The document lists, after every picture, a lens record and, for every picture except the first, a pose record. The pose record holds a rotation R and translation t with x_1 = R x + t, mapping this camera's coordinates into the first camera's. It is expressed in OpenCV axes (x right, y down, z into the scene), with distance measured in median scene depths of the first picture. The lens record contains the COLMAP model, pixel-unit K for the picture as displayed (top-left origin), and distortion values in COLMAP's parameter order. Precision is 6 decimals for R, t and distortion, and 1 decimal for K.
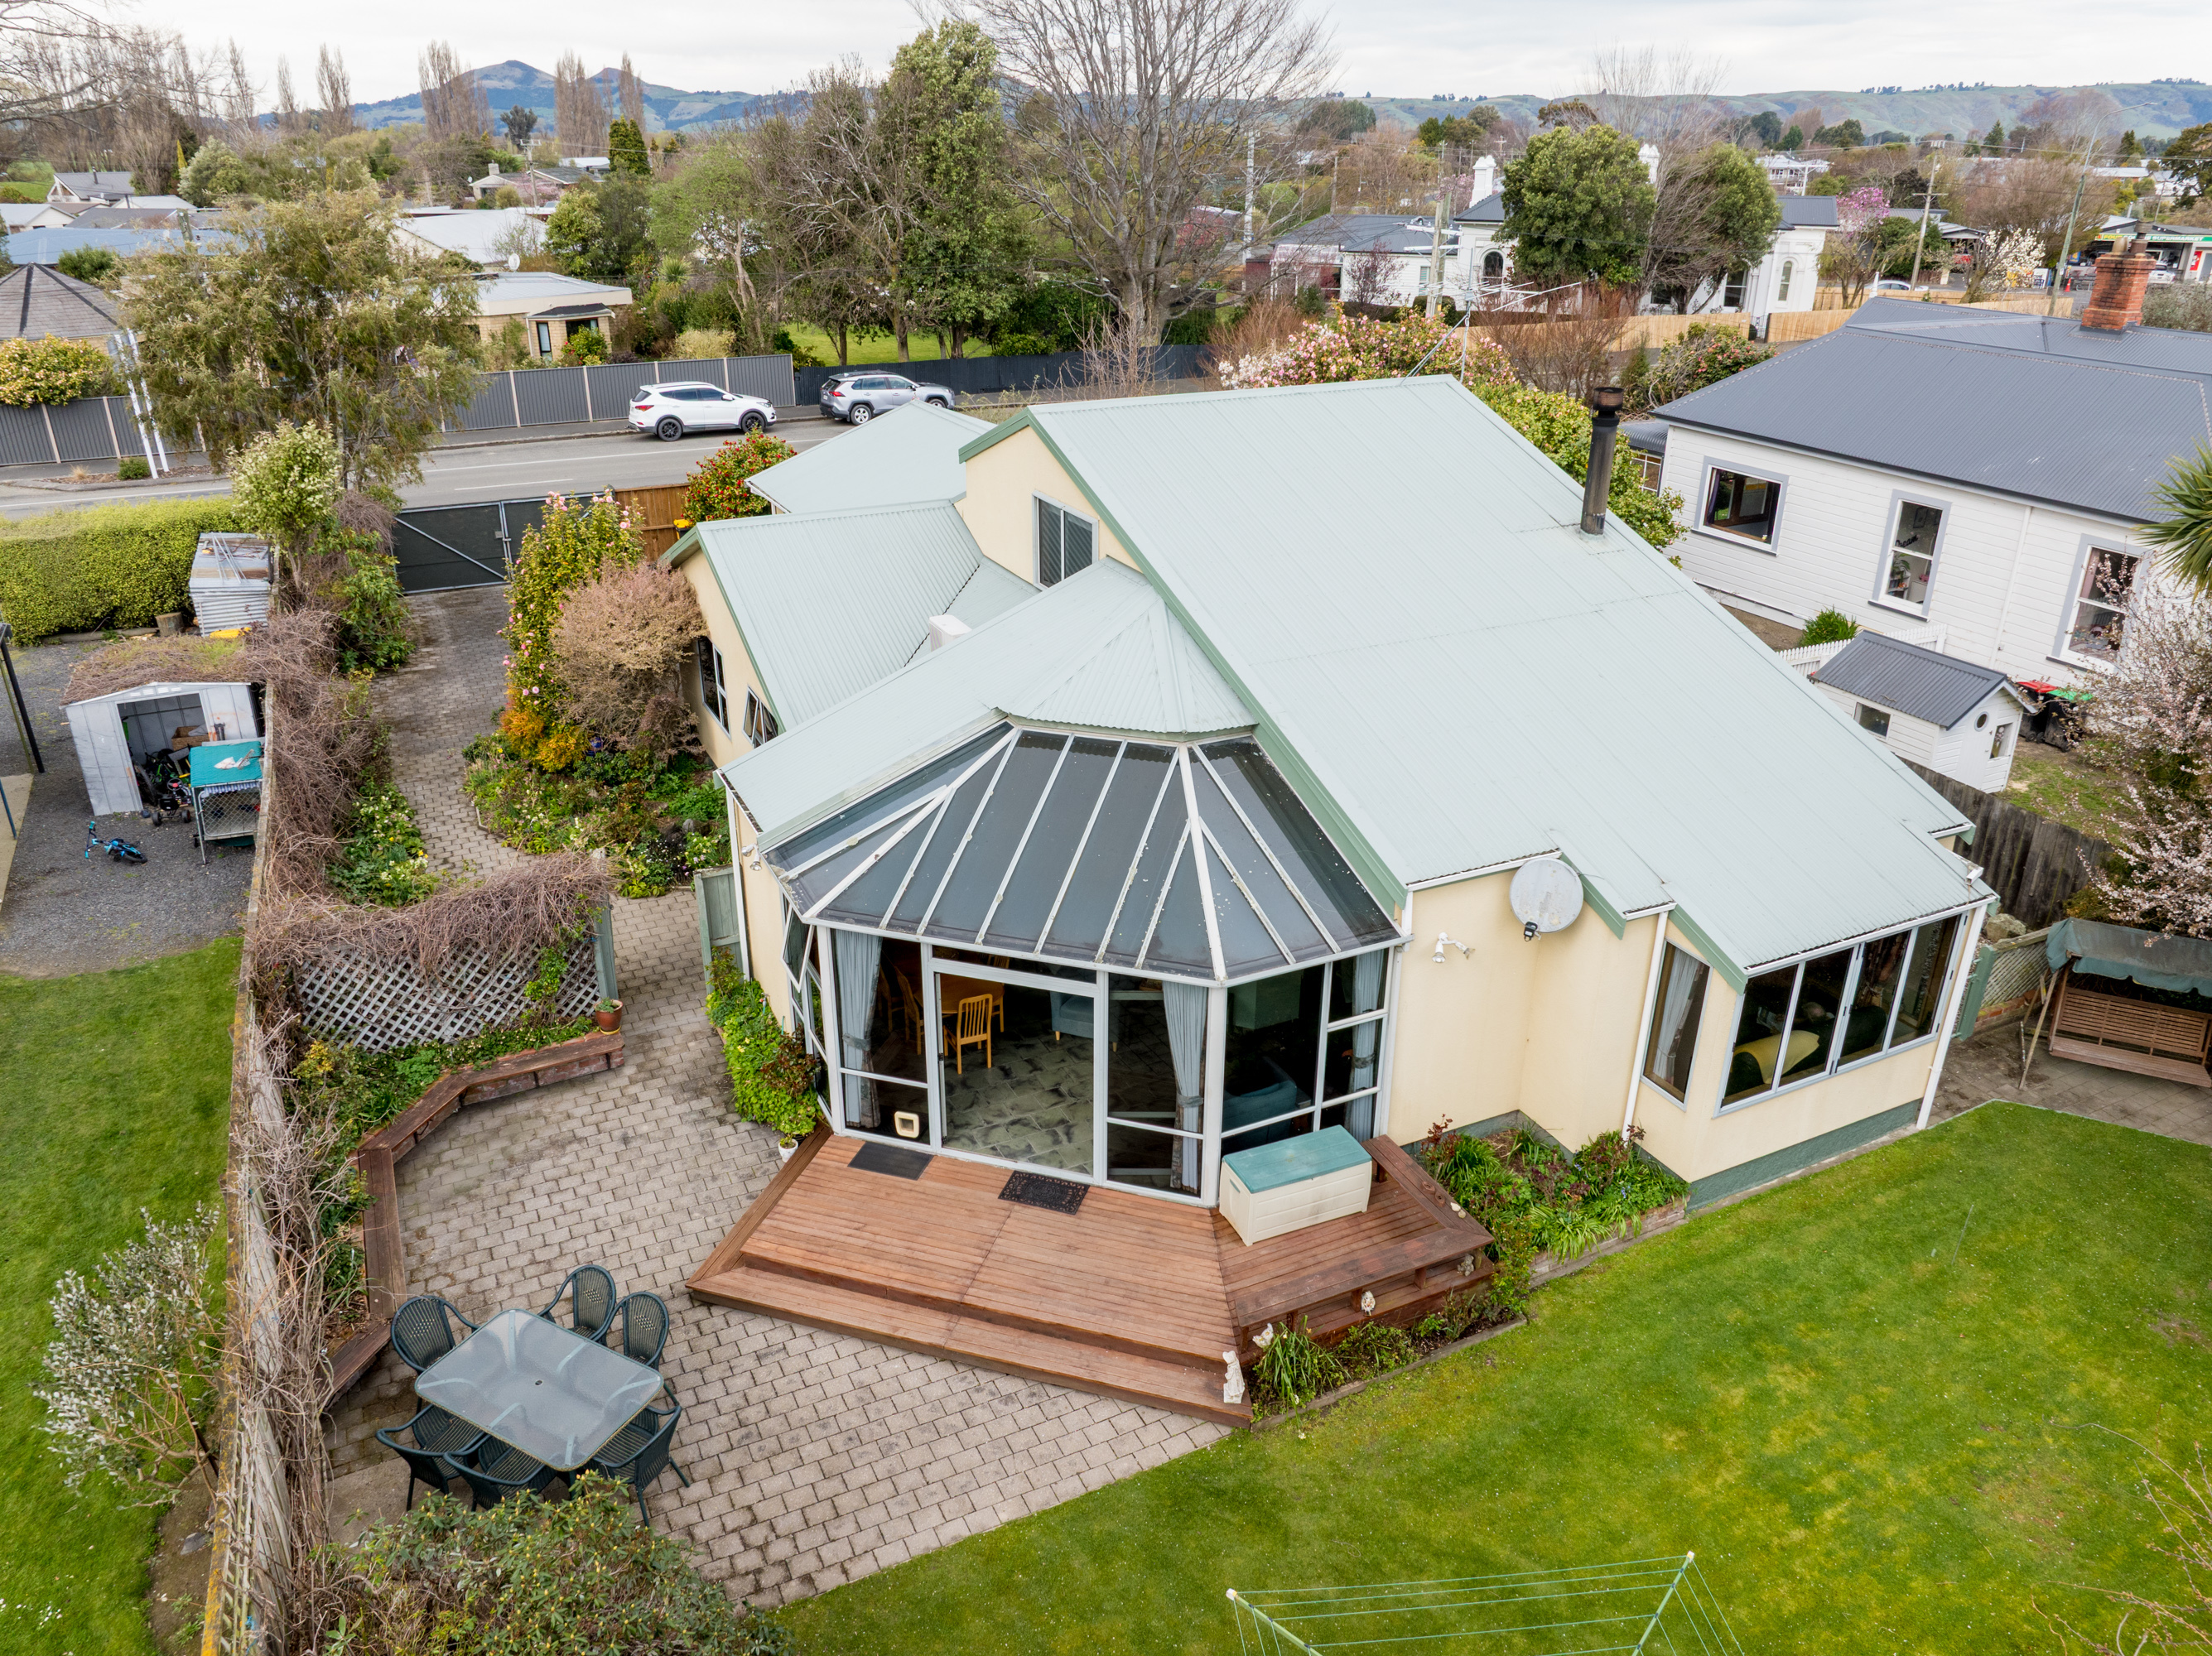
lens RADIAL K [[1558.2, 0, 1106.0], [0, 1558.2, 828.0], [0, 0, 1]] dist [-0.034325, 0.002325]
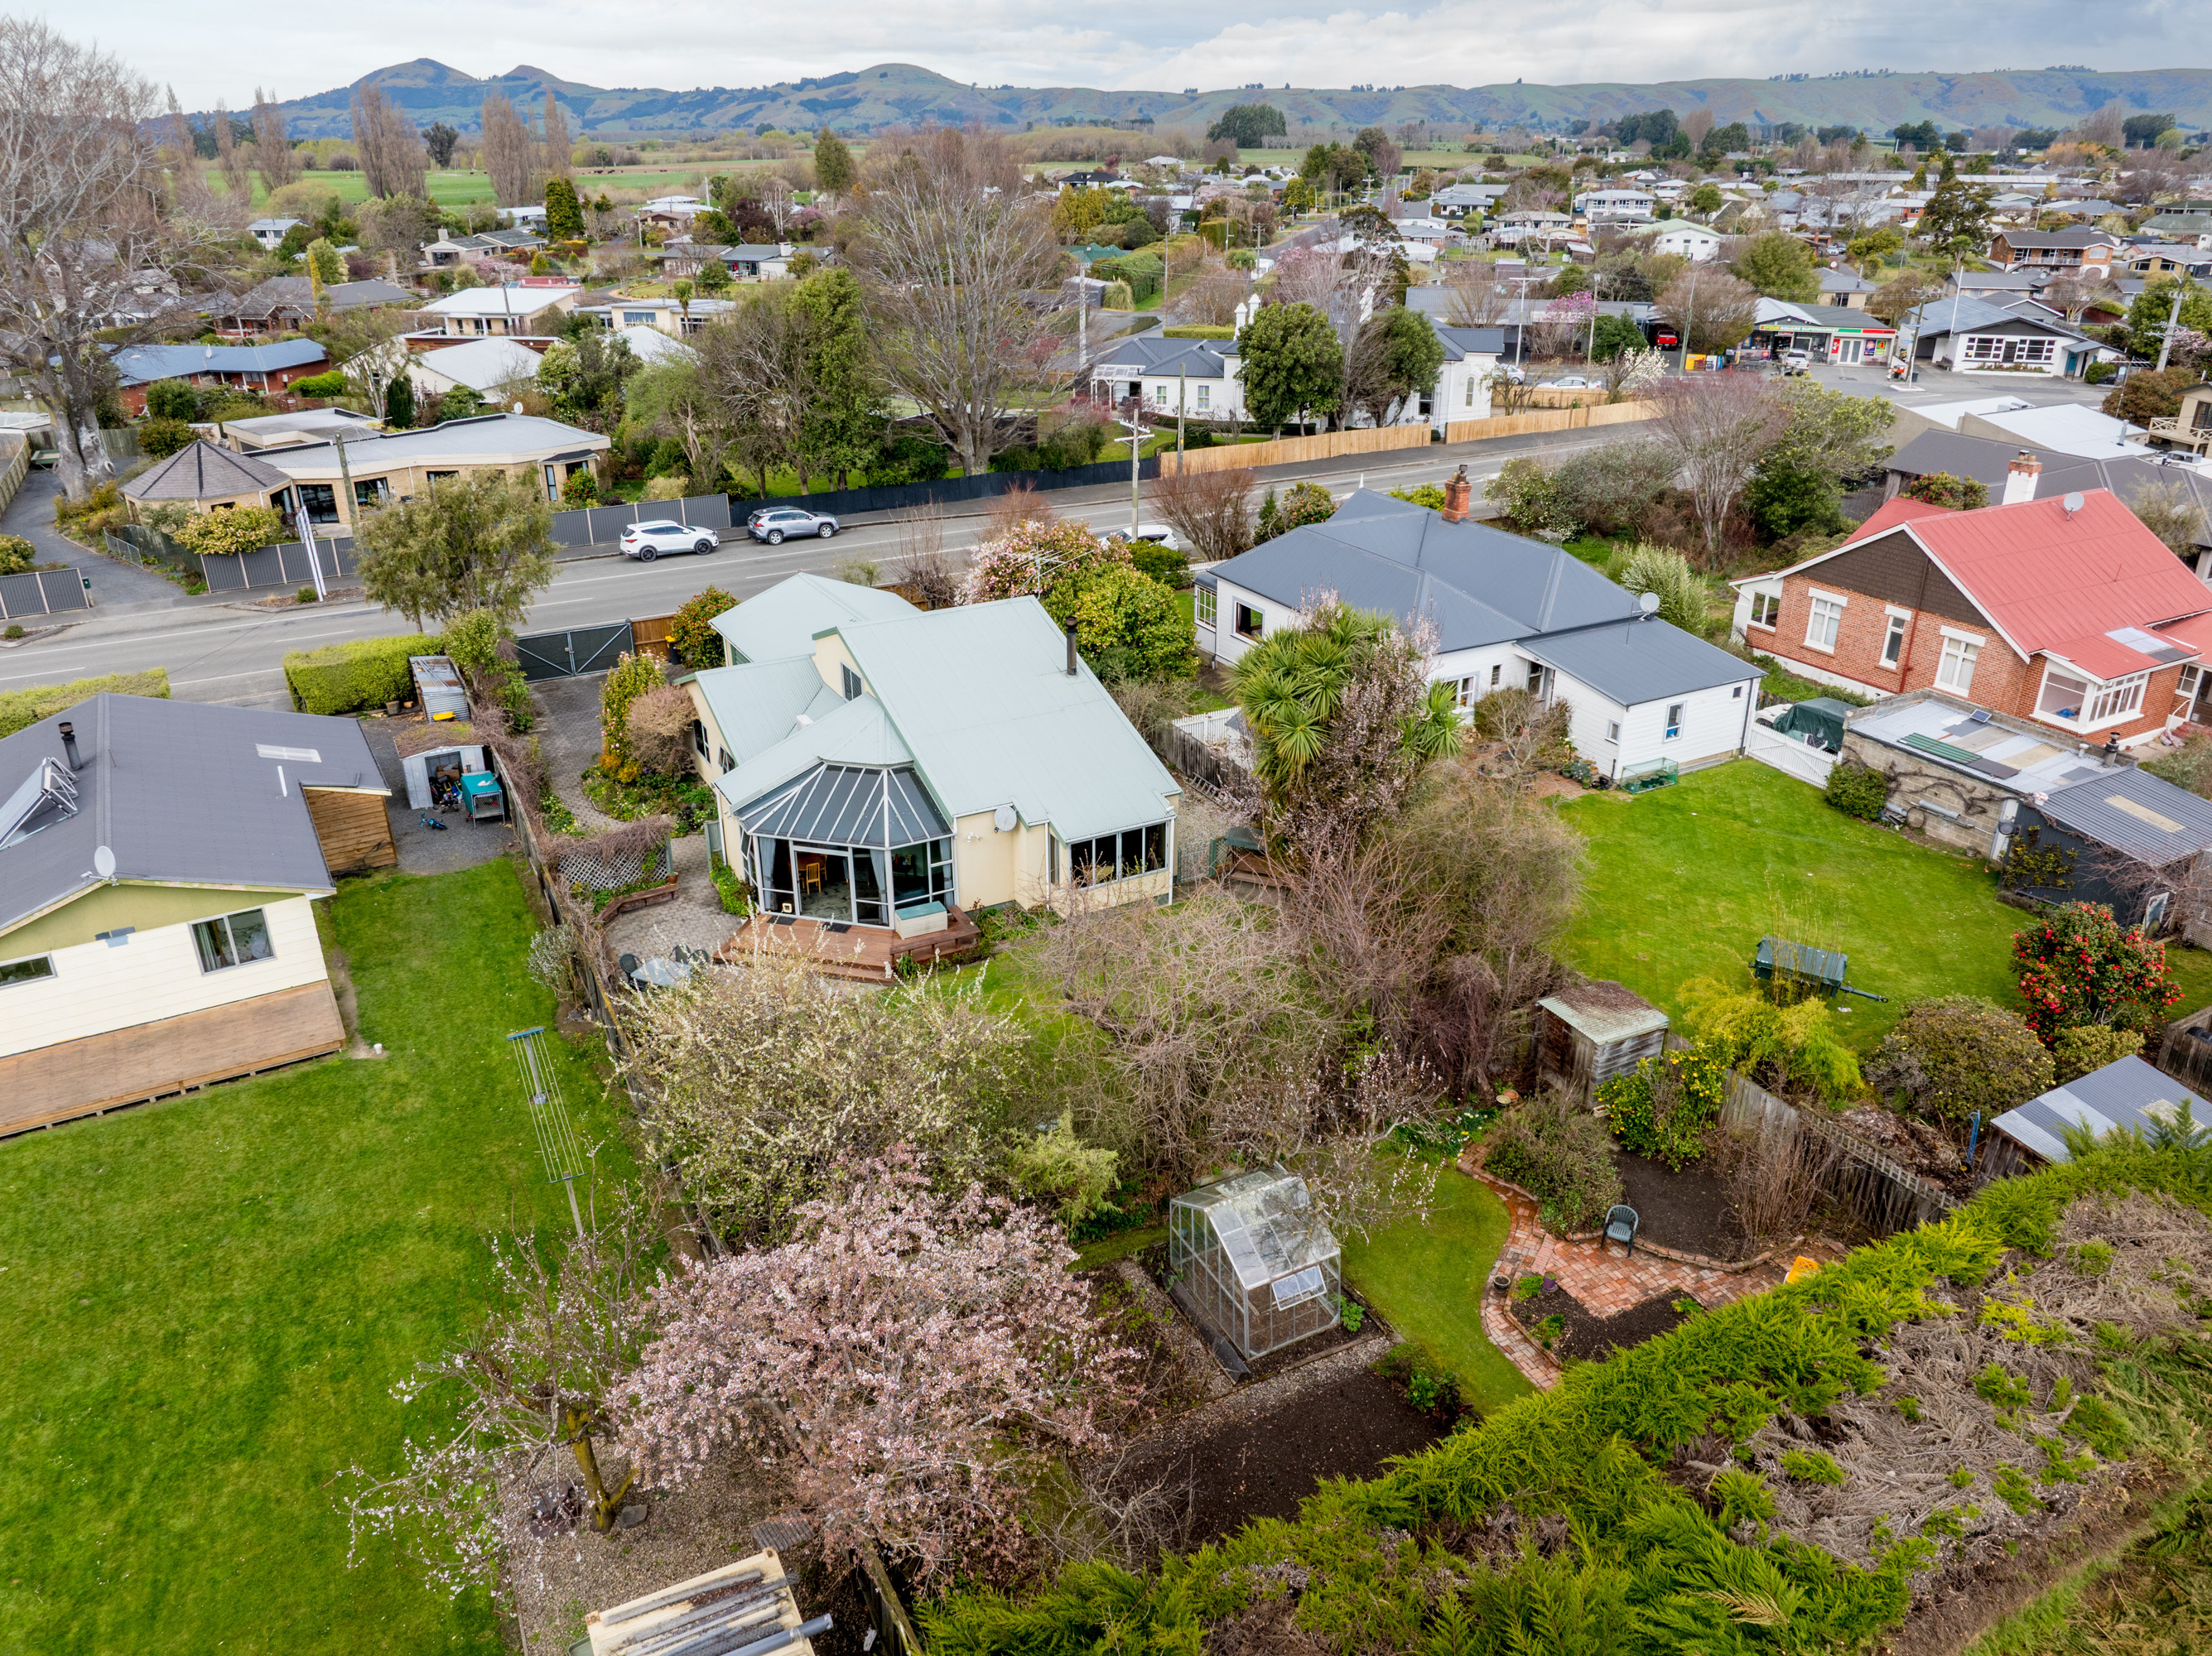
lens RADIAL K [[1558.2, 0, 1106.0], [0, 1558.2, 828.0], [0, 0, 1]] dist [-0.034325, 0.002325]
pose [[0.998926, -0.026073, 0.038308, 0.306187], [0.025899, 0.999652, 0.005015, 0.044065], [-0.038426, -0.004018, 0.999253, -1.627459]]
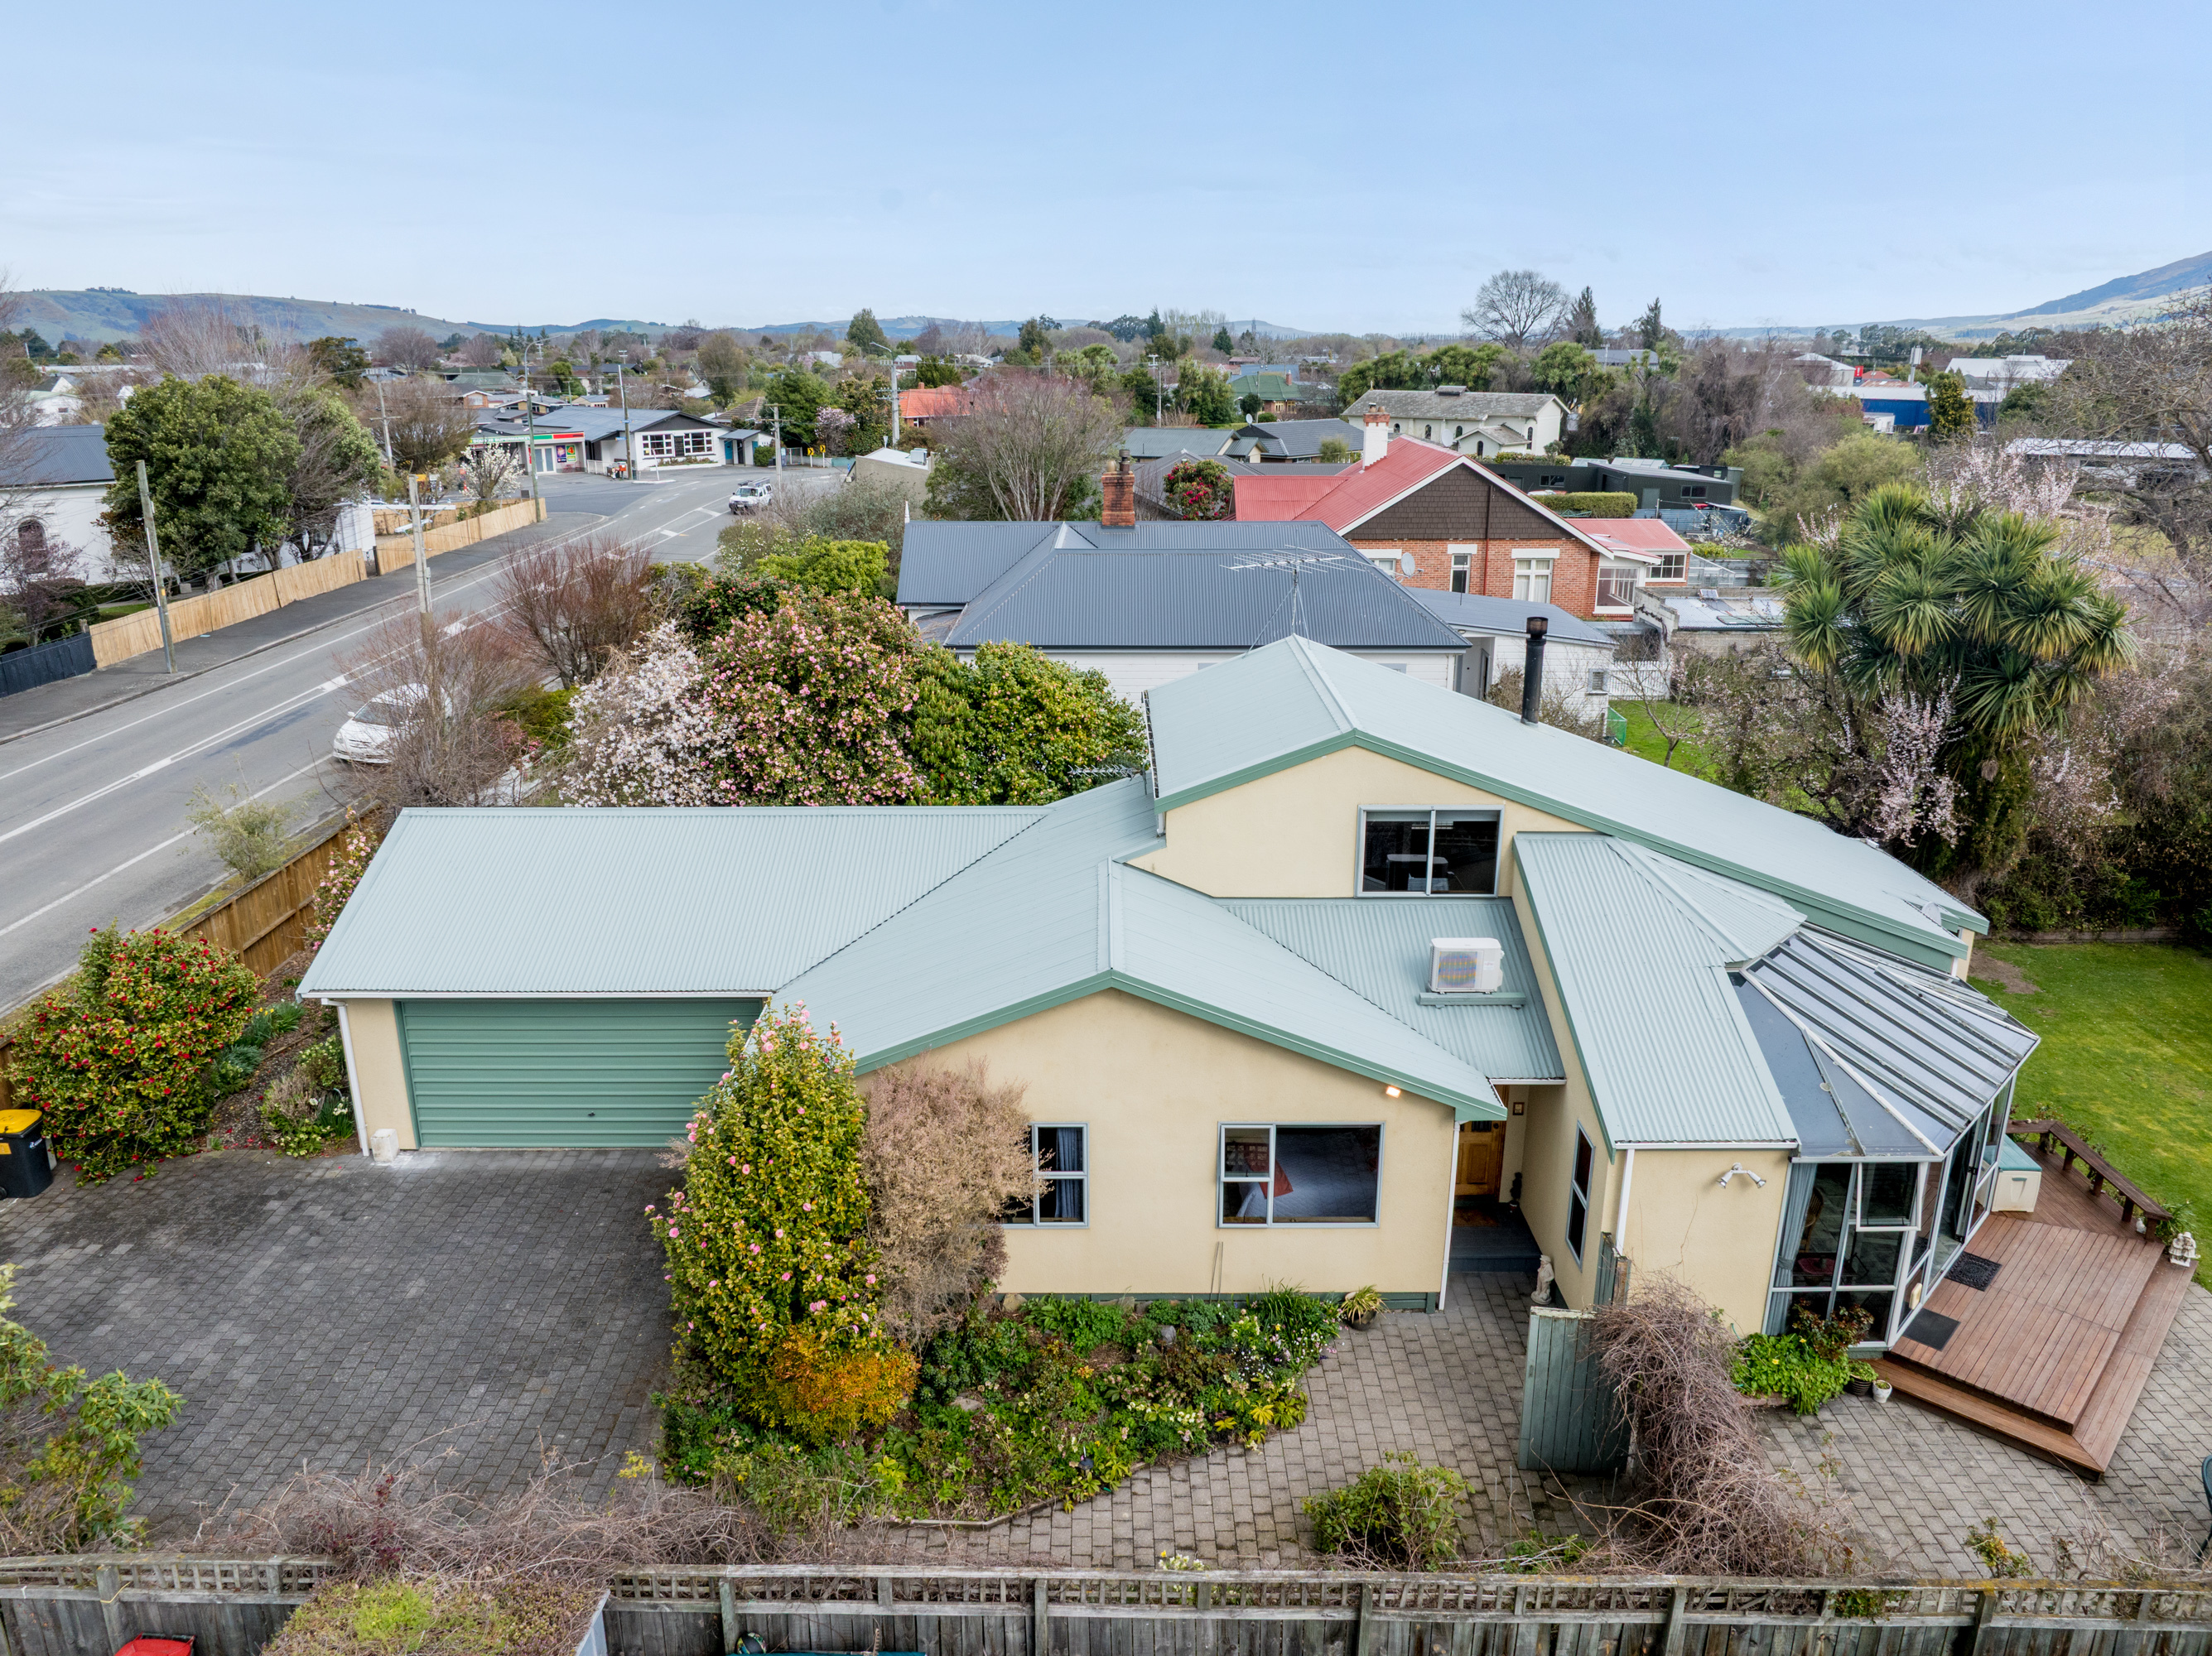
lens RADIAL K [[1558.5, 0, 1116.6], [0, 1558.5, 826.4], [0, 0, 1]] dist [-0.040665, -0.002789]
pose [[0.433544, -0.273073, 0.858761, -1.165971], [0.370372, 0.922765, 0.106443, -0.438781], [-0.821501, 0.271913, 0.501198, 0.741711]]
